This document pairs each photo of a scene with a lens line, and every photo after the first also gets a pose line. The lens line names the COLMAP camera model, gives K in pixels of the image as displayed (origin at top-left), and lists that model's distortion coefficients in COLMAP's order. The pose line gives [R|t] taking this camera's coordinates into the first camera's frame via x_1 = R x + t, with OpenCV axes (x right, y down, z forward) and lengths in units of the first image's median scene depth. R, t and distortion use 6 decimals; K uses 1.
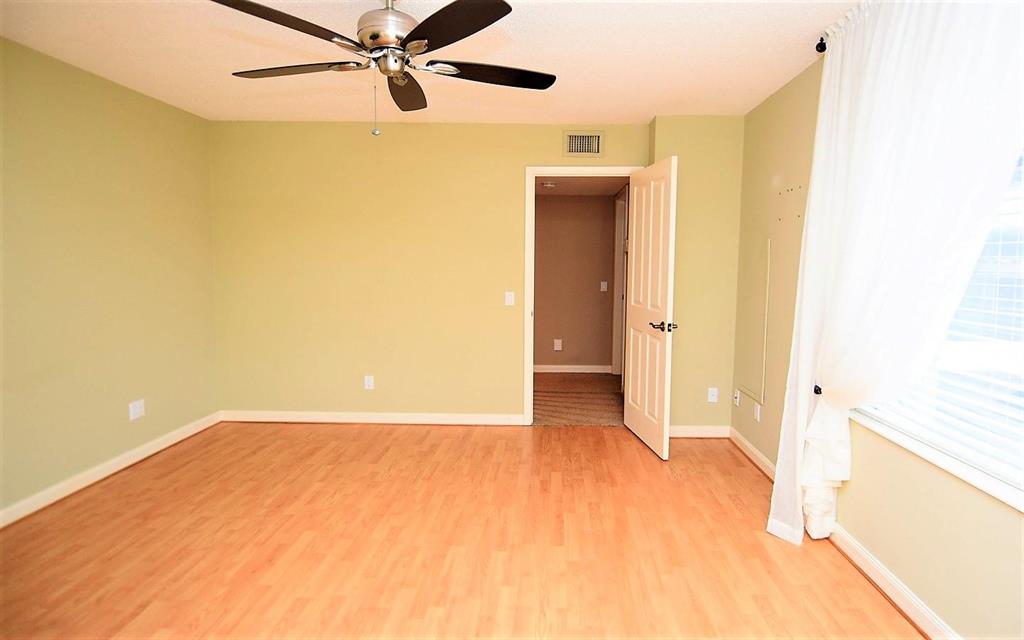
lens RADIAL K [[536.9, 0, 528.0], [0, 536.9, 306.3], [0, 0, 1]] dist [0.035350, -0.044989]
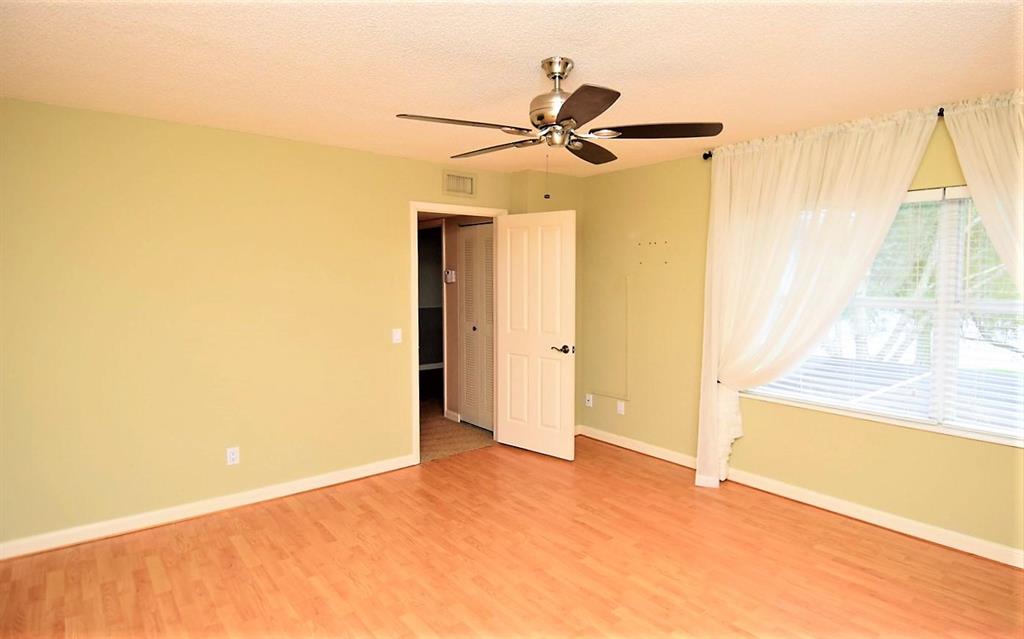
lens RADIAL K [[564.3, 0, 526.8], [0, 564.3, 301.2], [0, 0, 1]] dist [0.016289, -0.026283]
pose [[0.759416, -0.042293, 0.649230, -0.641463], [0.065338, 0.997798, -0.011428, -0.061867], [-0.647317, 0.051098, 0.760507, 0.095904]]
